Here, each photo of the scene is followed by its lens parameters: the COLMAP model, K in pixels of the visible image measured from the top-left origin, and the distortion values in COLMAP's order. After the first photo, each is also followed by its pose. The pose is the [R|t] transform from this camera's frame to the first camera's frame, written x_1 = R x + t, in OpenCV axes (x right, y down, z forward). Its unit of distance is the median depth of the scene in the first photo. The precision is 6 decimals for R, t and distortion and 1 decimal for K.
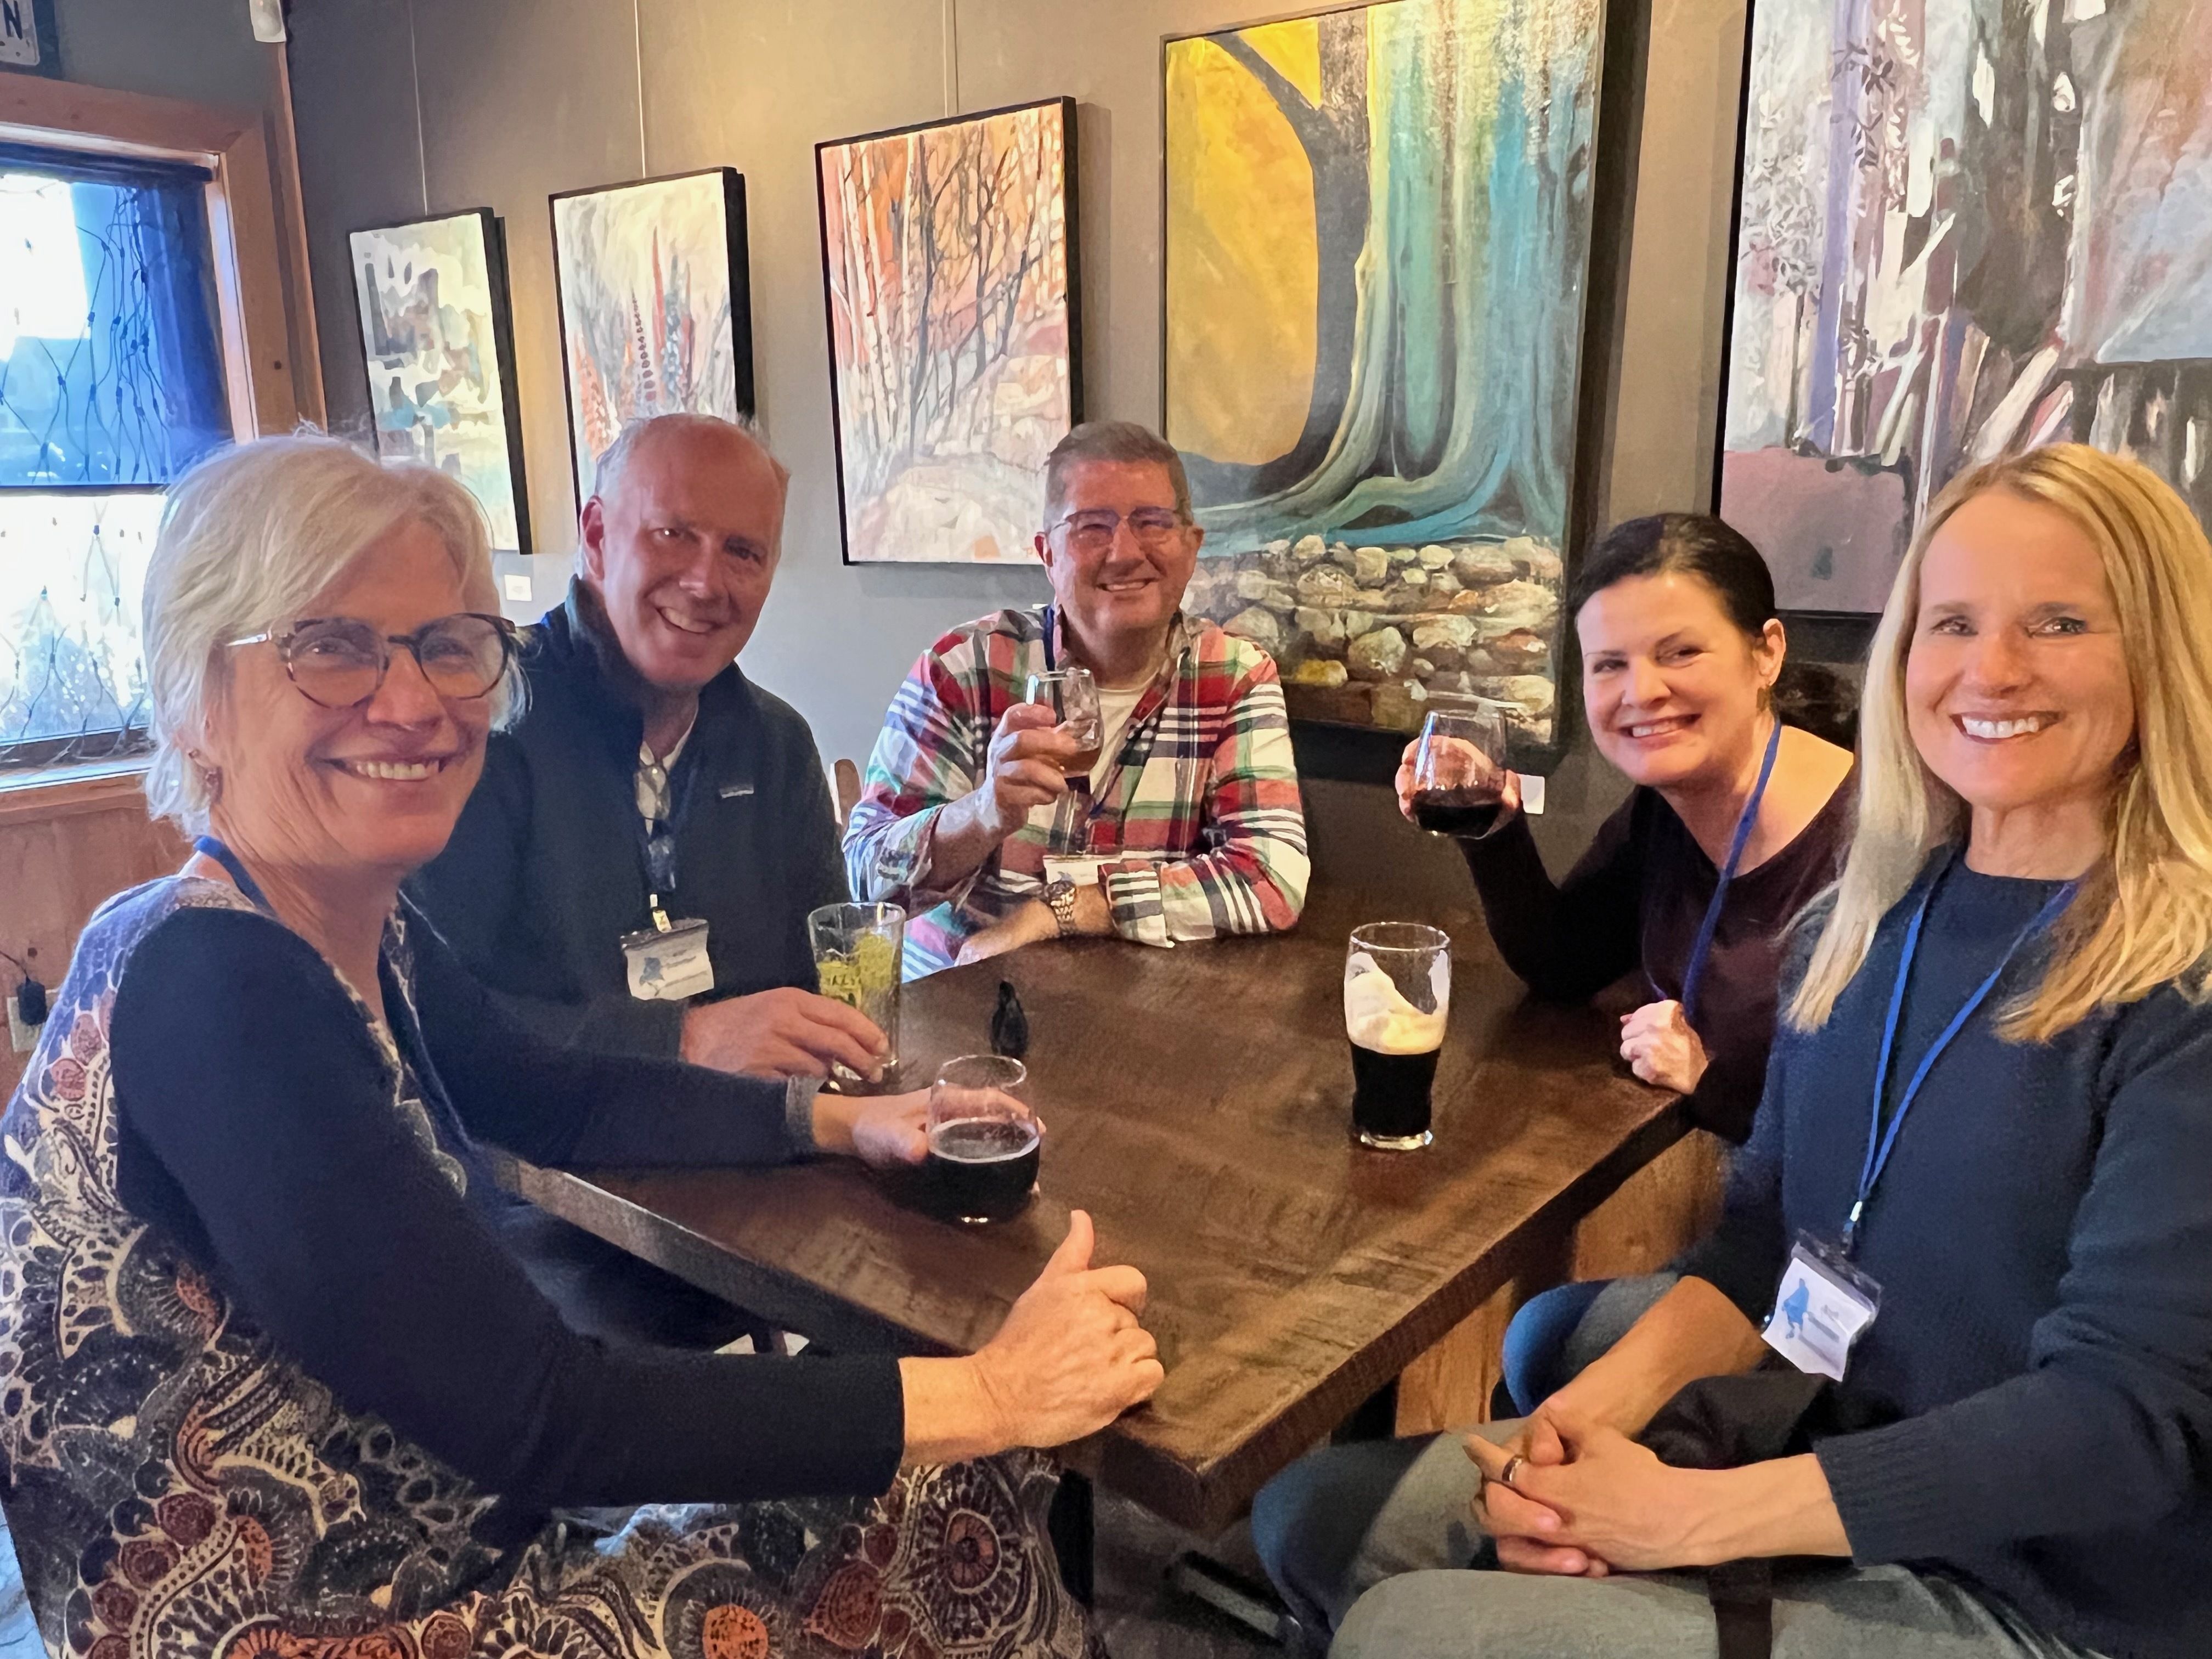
lens RADIAL K [[1647.0, 0, 1100.4], [0, 1647.0, 832.2], [0, 0, 1]] dist [0.001305, -0.006279]
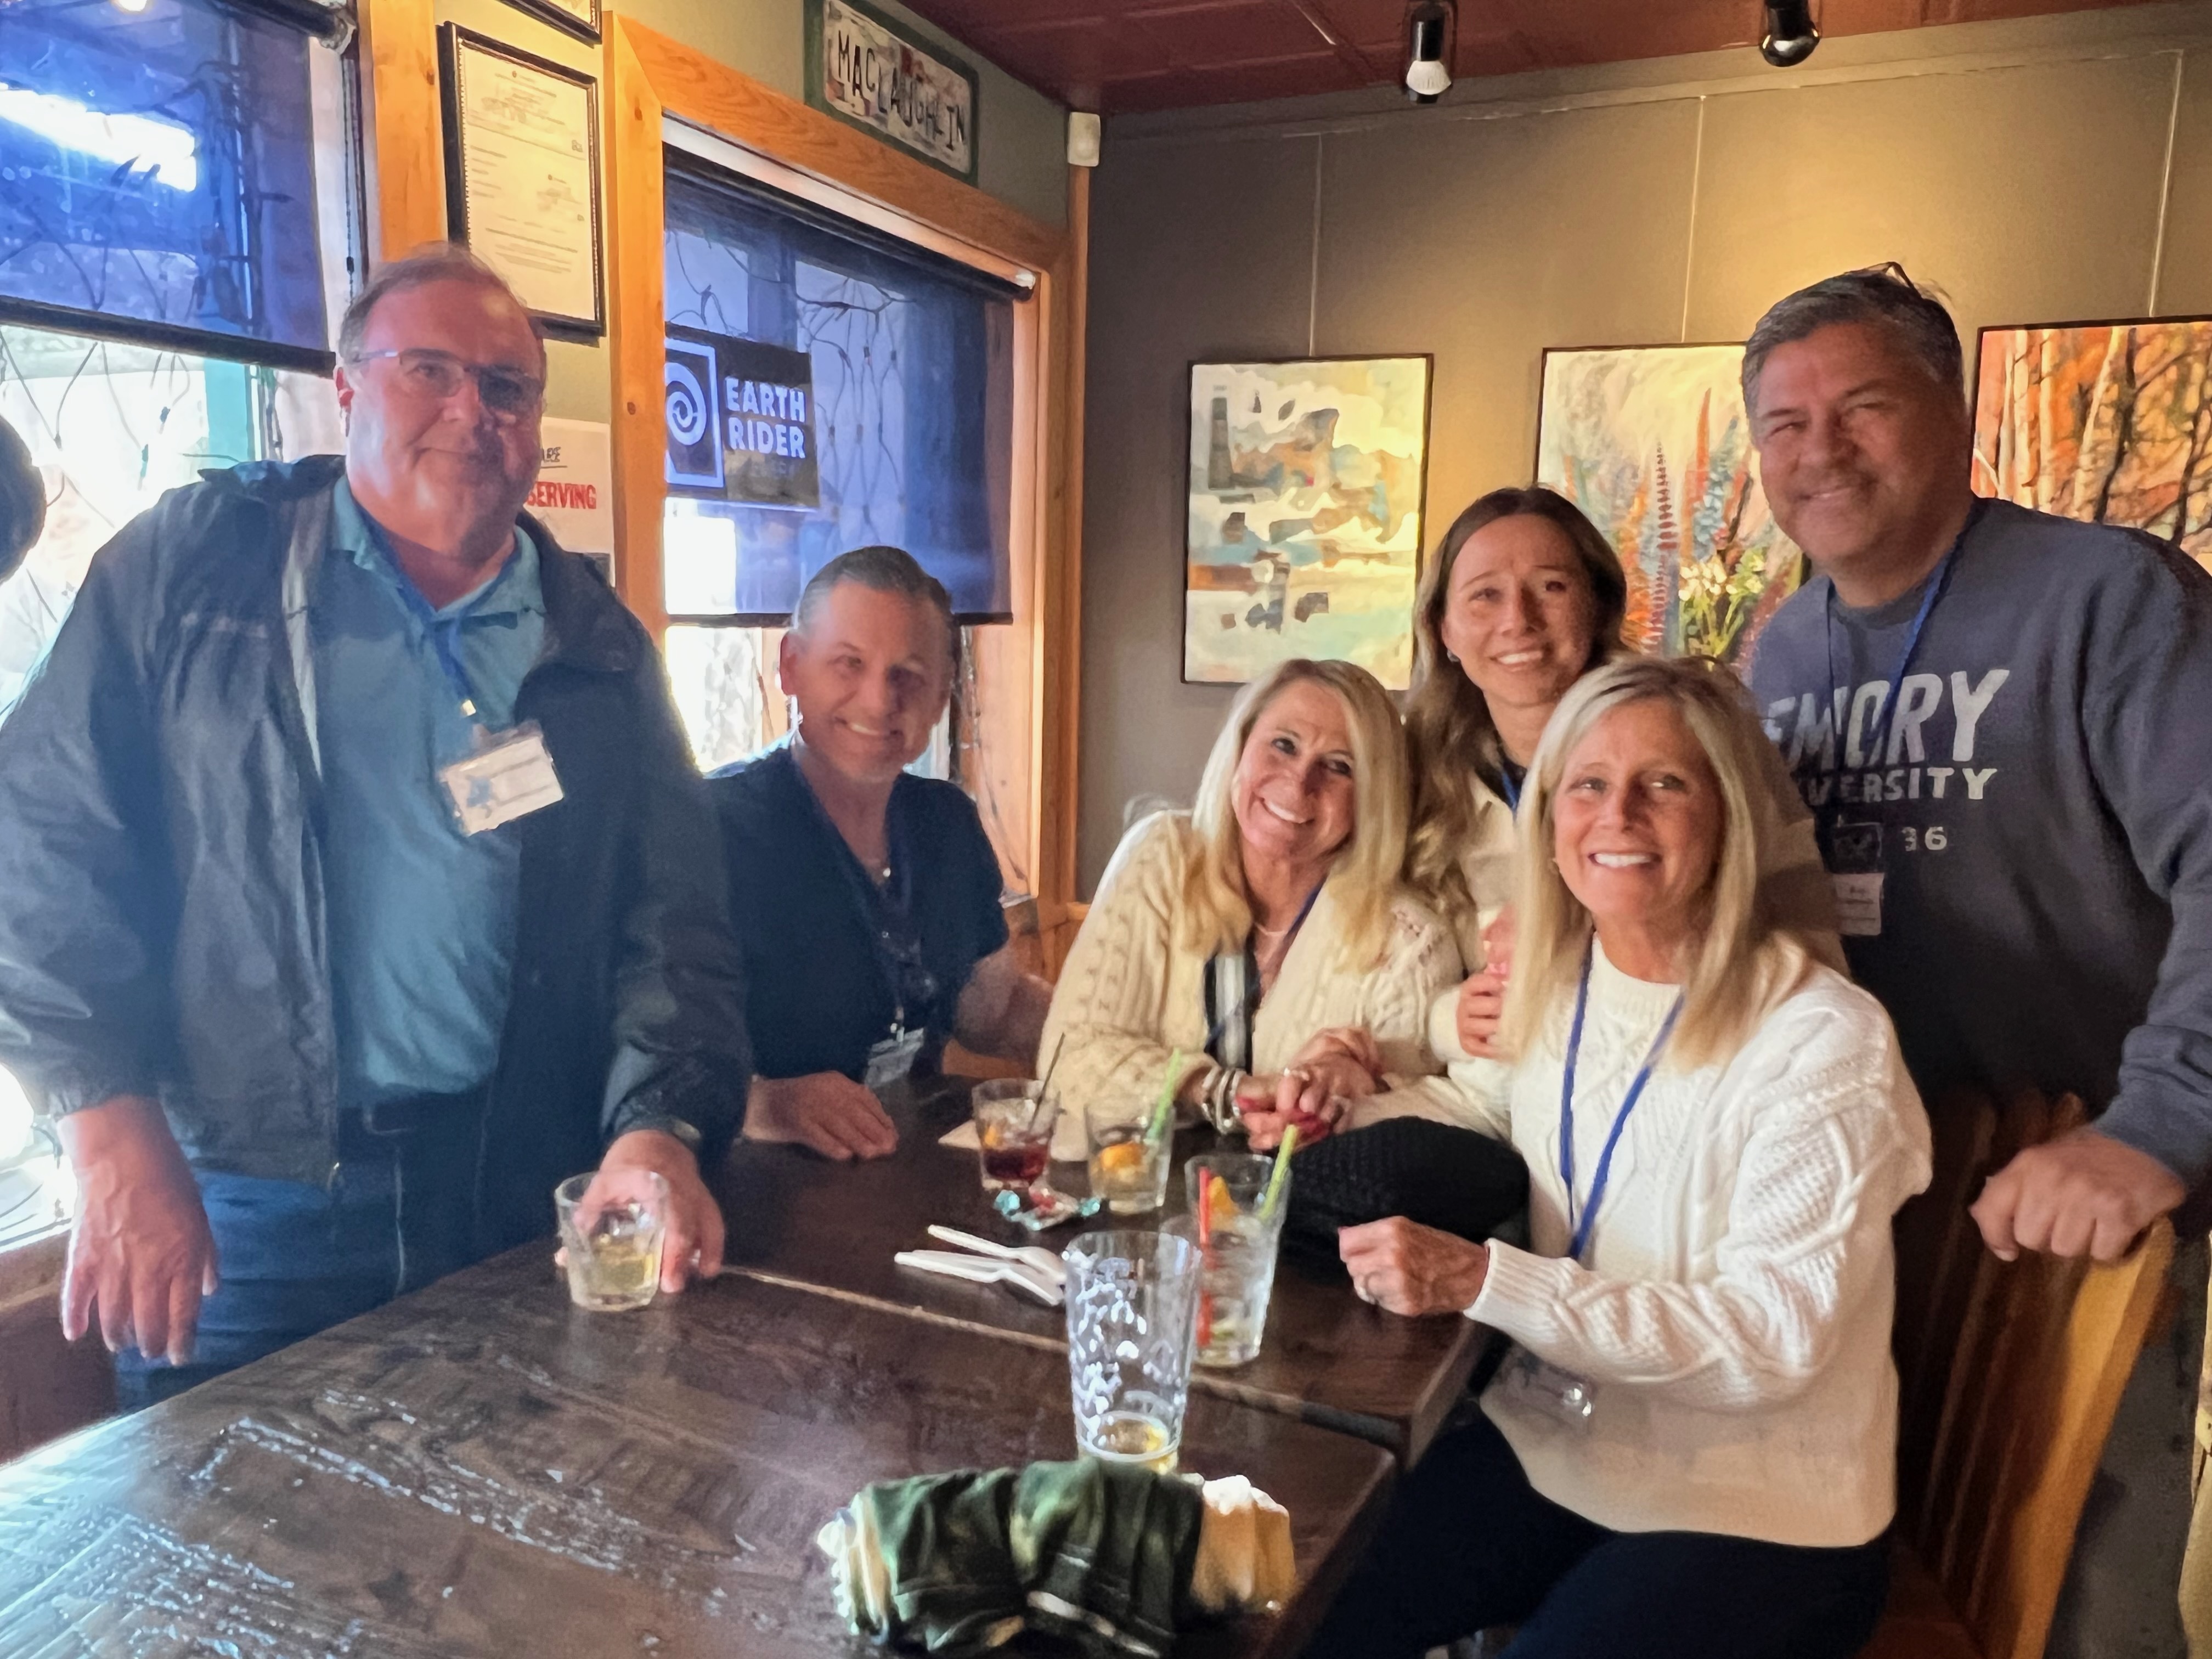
lens RADIAL K [[1647.0, 0, 1103.9], [0, 1647.0, 835.3], [0, 0, 1]] dist [0.001305, -0.006279]
pose [[0.969455, -0.002769, 0.245254, -0.807714], [0.022866, 0.996602, -0.079134, -0.011568], [-0.244201, 0.082324, 0.966224, 0.102520]]
